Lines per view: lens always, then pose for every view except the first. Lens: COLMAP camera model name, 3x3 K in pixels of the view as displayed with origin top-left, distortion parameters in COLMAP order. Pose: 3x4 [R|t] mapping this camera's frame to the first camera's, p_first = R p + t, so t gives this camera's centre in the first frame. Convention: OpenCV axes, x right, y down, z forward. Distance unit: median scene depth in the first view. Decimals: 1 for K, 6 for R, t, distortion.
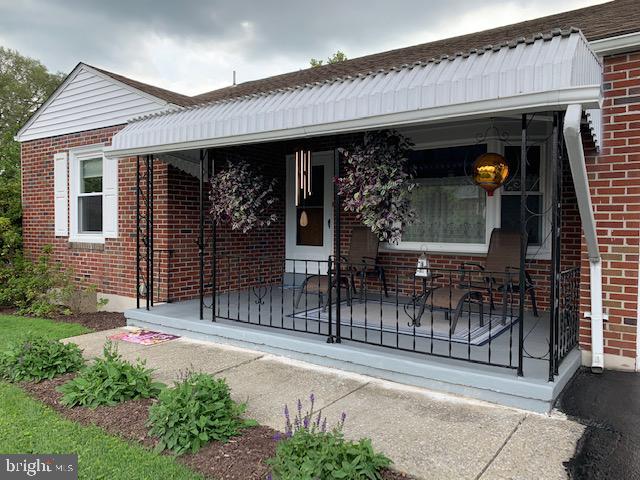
lens RADIAL K [[493.4, 0, 320.0], [0, 493.4, 240.0], [0, 0, 1]] dist [-0.001224, -0.000378]
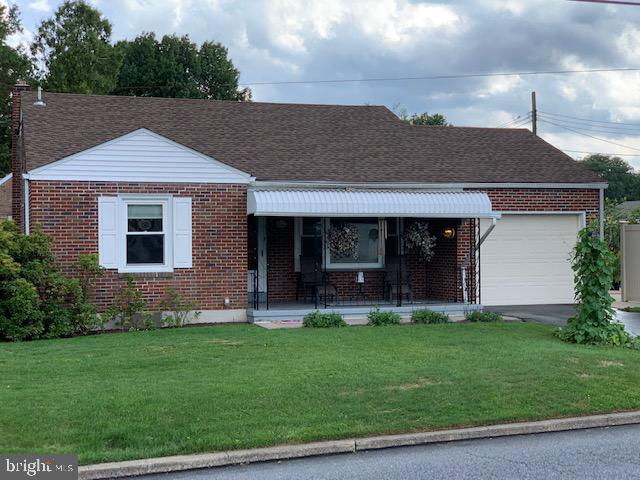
lens RADIAL K [[1040.0, 0, 320.0], [0, 1040.0, 240.0], [0, 0, 1]] dist [-0.011500, -0.096426]
pose [[0.603619, -0.008060, 0.797232, -2.332754], [0.036490, 0.999180, -0.017526, -0.015199], [-0.796437, 0.039671, 0.603419, -0.926525]]
